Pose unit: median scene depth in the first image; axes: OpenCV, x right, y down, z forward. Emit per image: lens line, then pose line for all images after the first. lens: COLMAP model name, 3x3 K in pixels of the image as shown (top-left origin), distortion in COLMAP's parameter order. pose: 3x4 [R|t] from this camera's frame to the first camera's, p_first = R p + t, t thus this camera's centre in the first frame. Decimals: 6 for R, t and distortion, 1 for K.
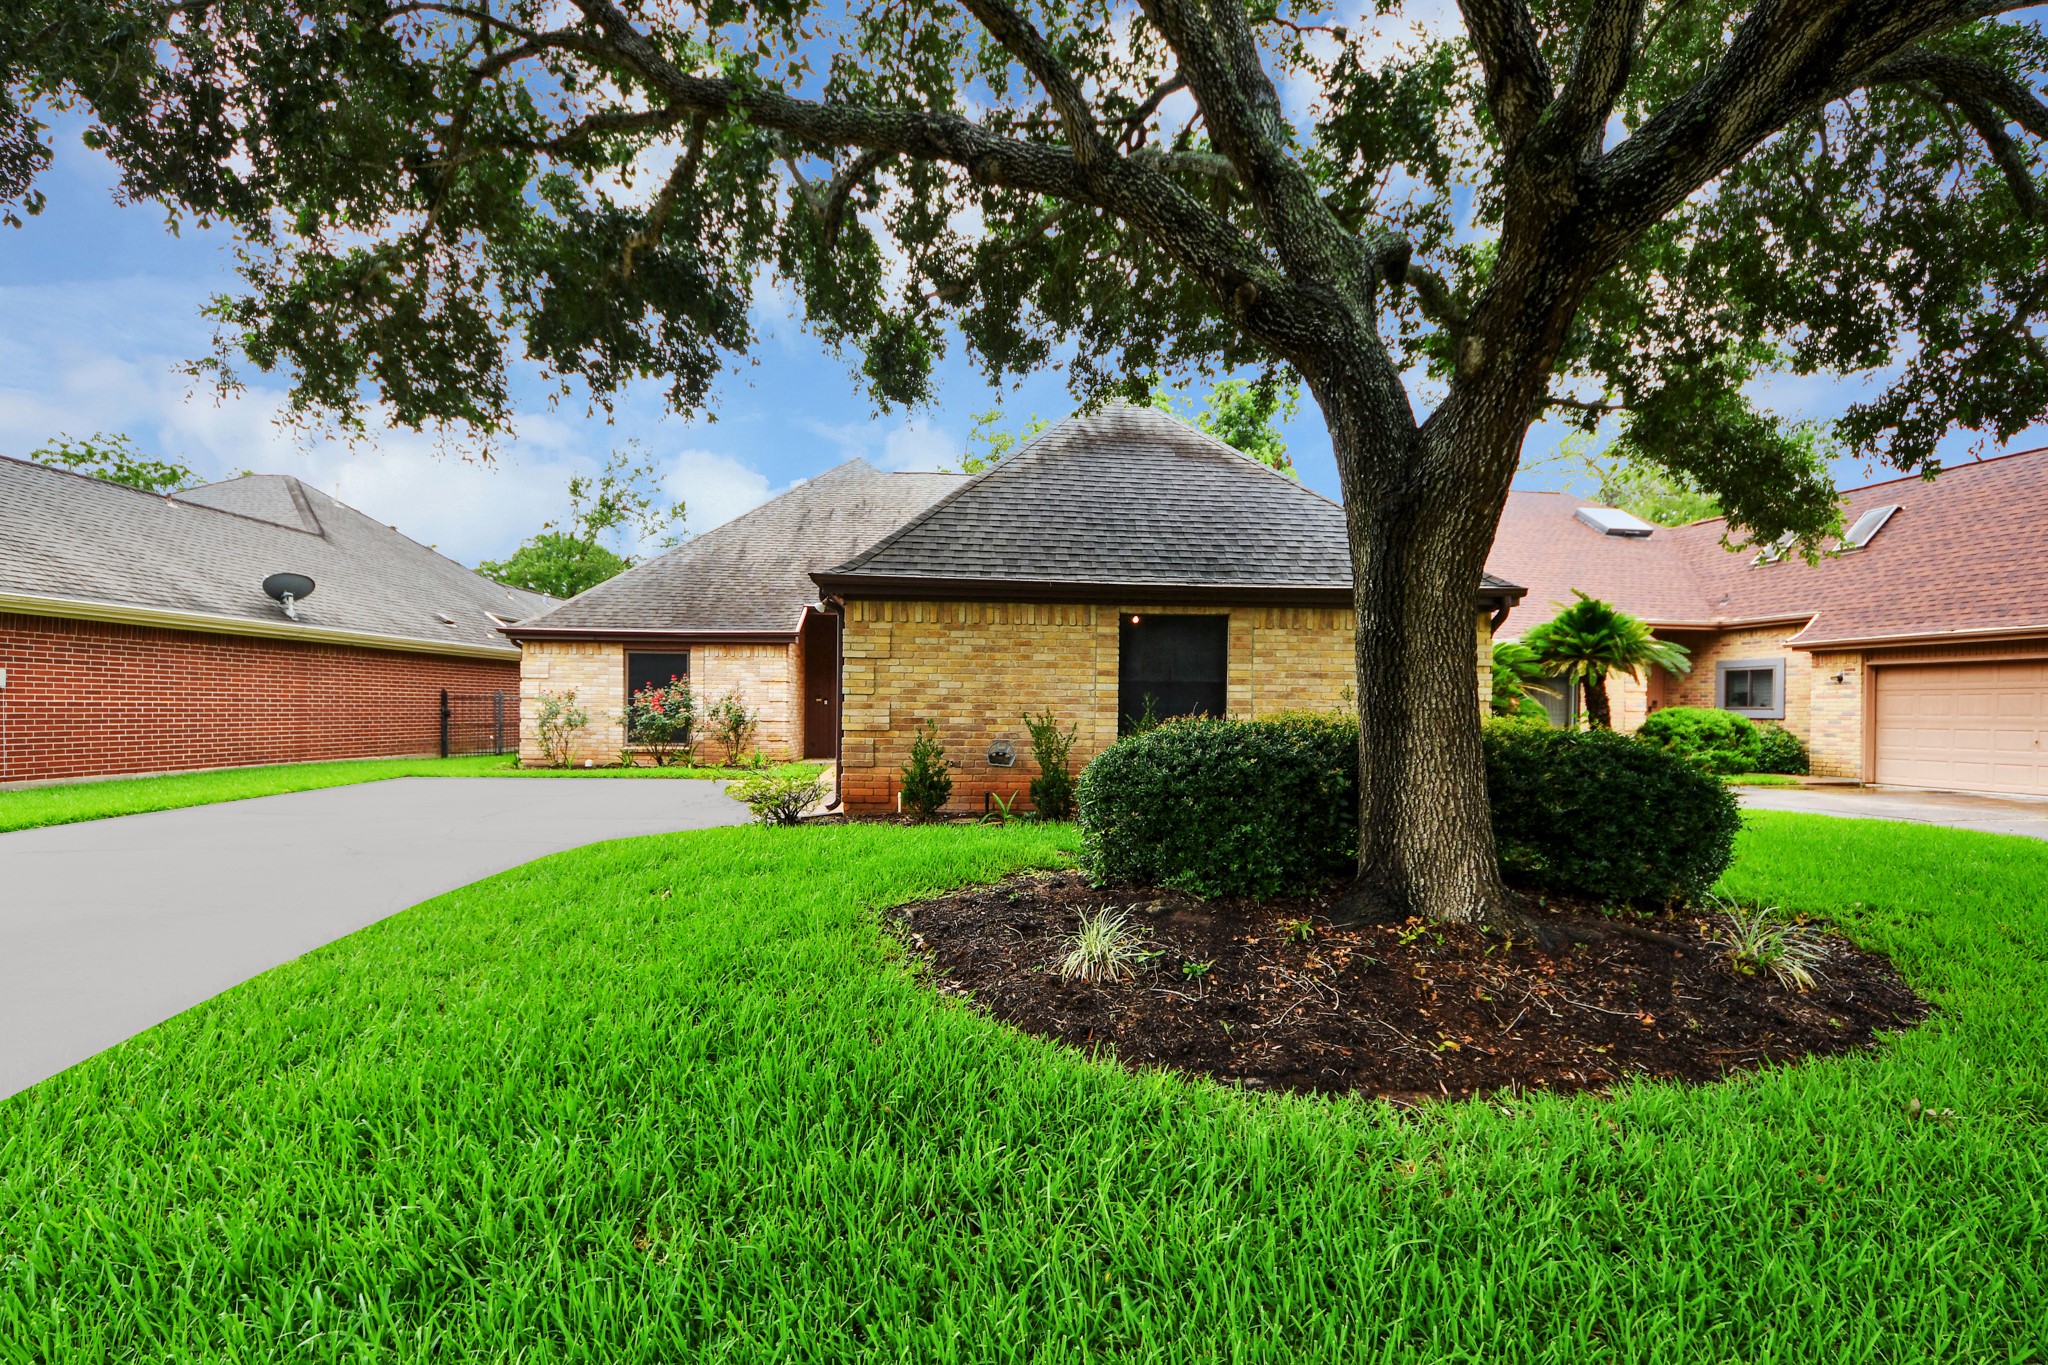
lens RADIAL K [[949.9, 0, 1024.0], [0, 949.9, 682.5], [0, 0, 1]] dist [0.019425, -0.000544]
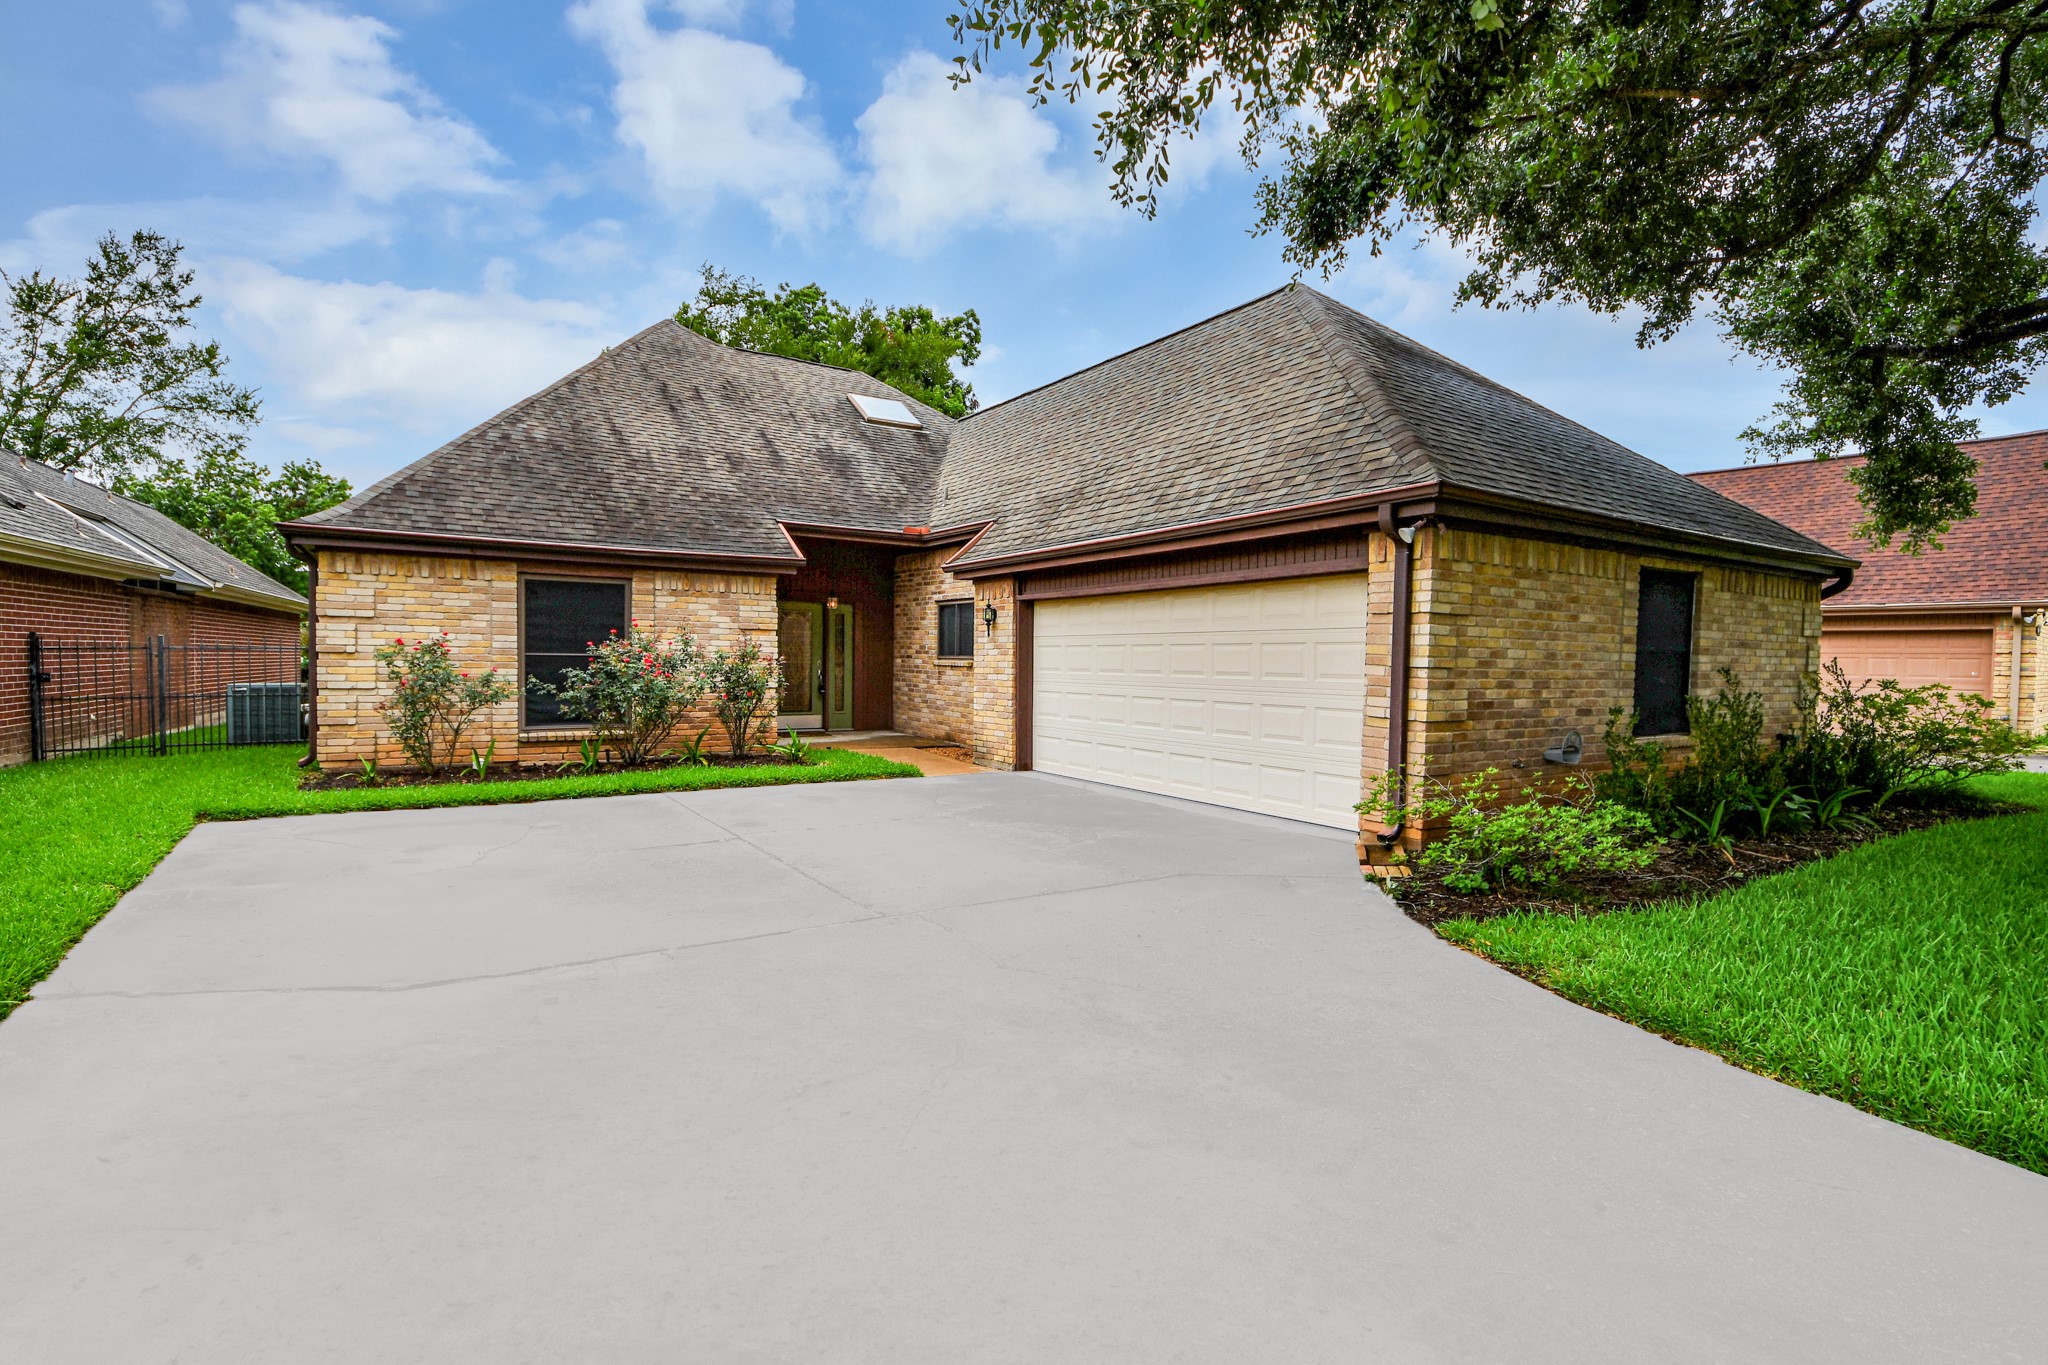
lens RADIAL K [[949.9, 0, 1024.0], [0, 949.9, 682.5], [0, 0, 1]] dist [0.019425, -0.000544]
pose [[0.890371, -0.006461, 0.455190, -0.729480], [-0.019701, 0.998416, 0.052709, -0.006904], [-0.454809, -0.055899, 0.888833, 0.521822]]
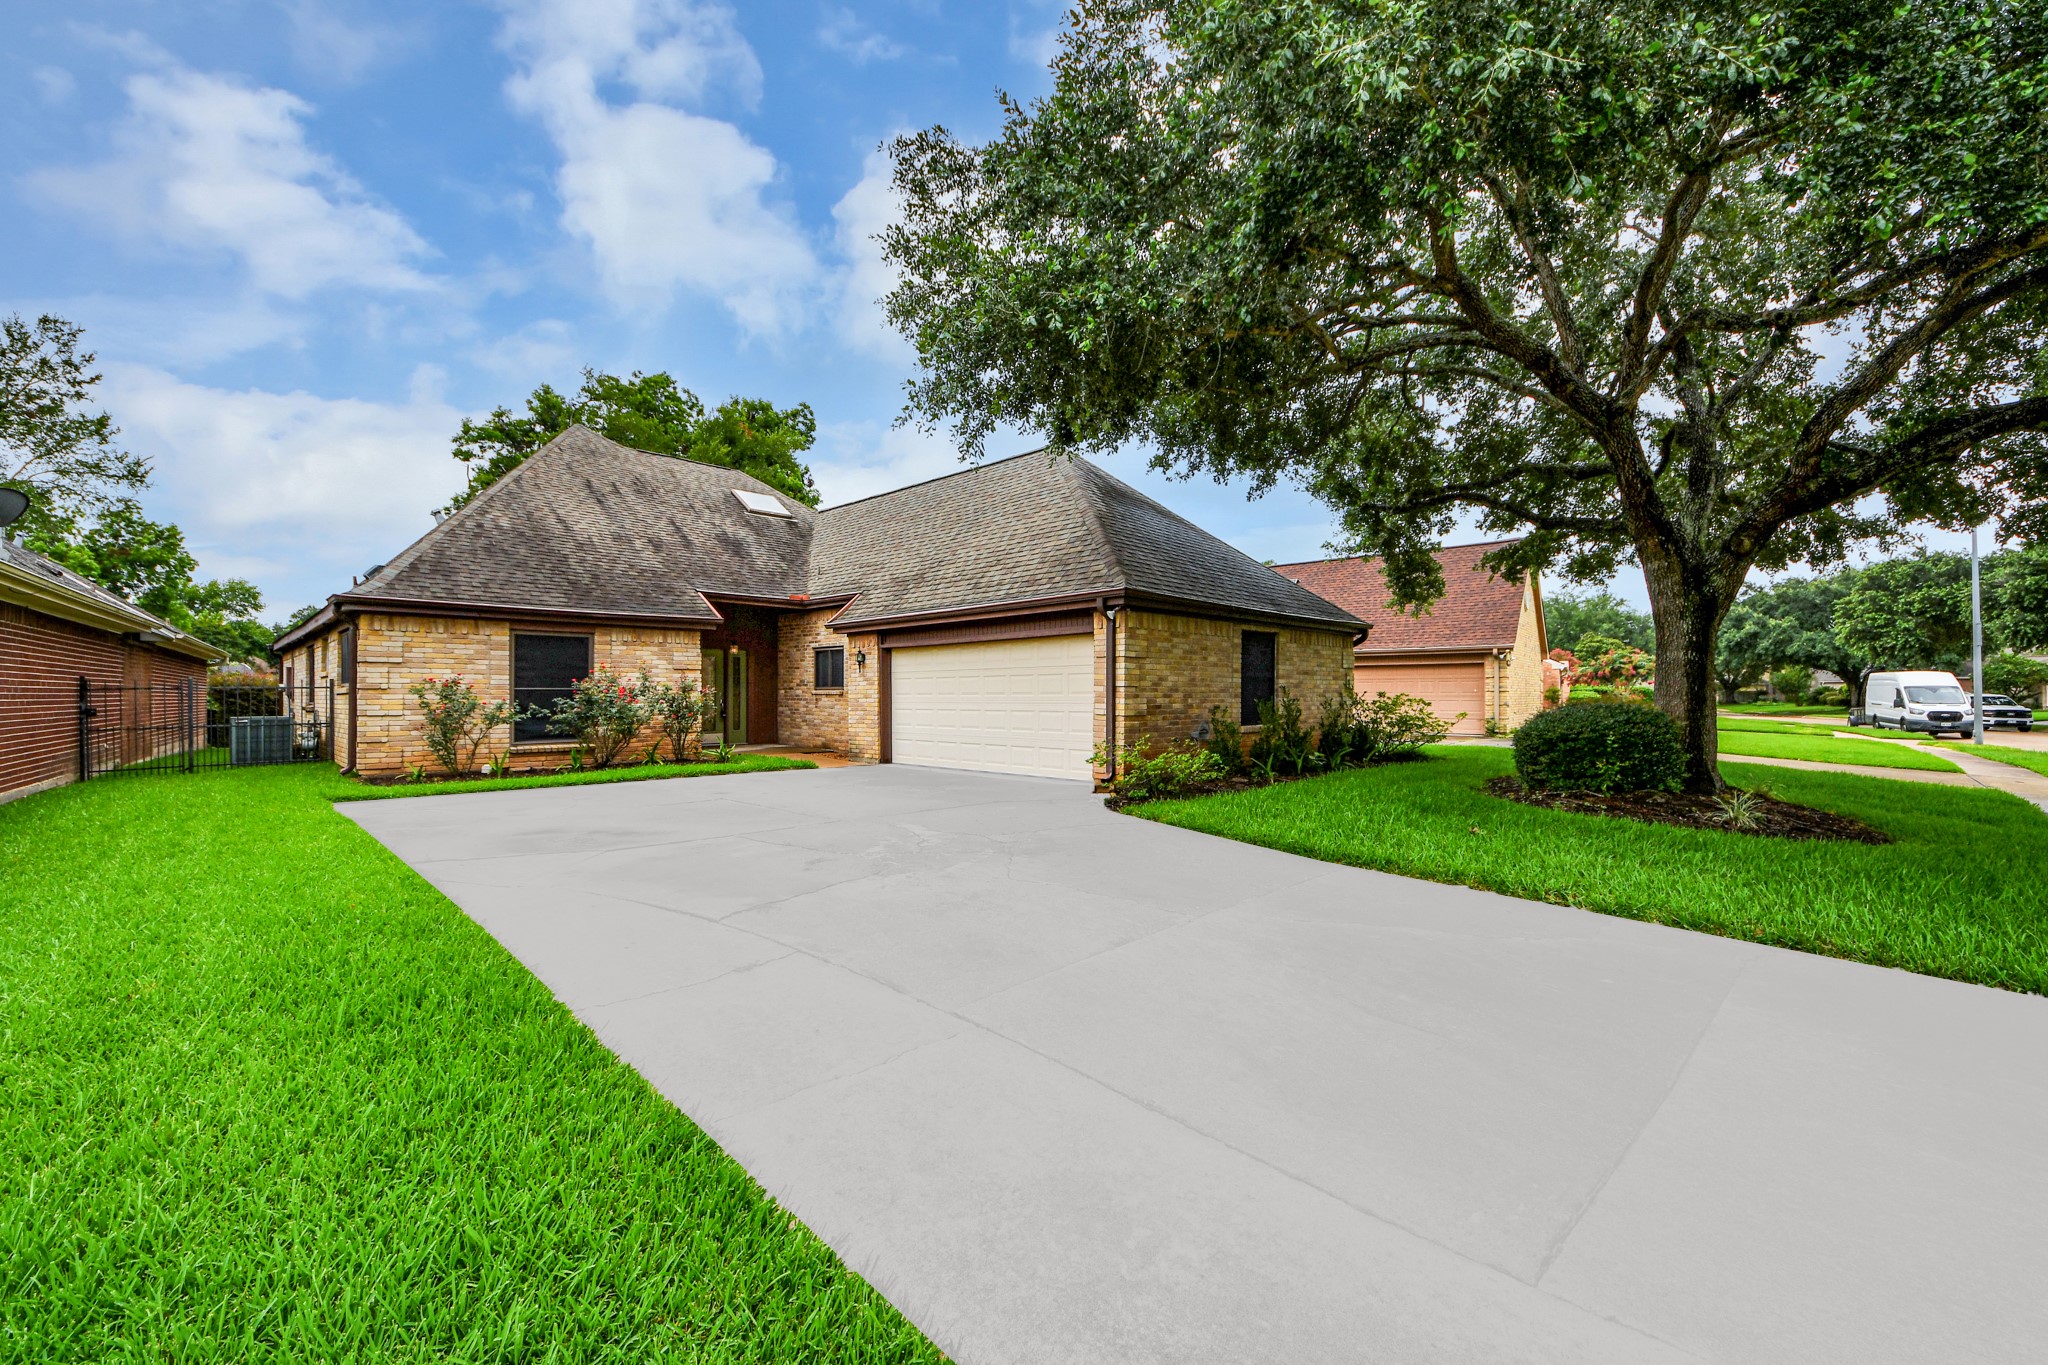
lens RADIAL K [[790.9, 0, 1024.0], [0, 790.9, 682.5], [0, 0, 1]] dist [0.063298, -0.000004]
pose [[0.773330, -0.000405, 0.634004, -0.916803], [-0.009796, 0.999873, 0.012588, -0.004210], [-0.633928, -0.015945, 0.773227, 0.285196]]
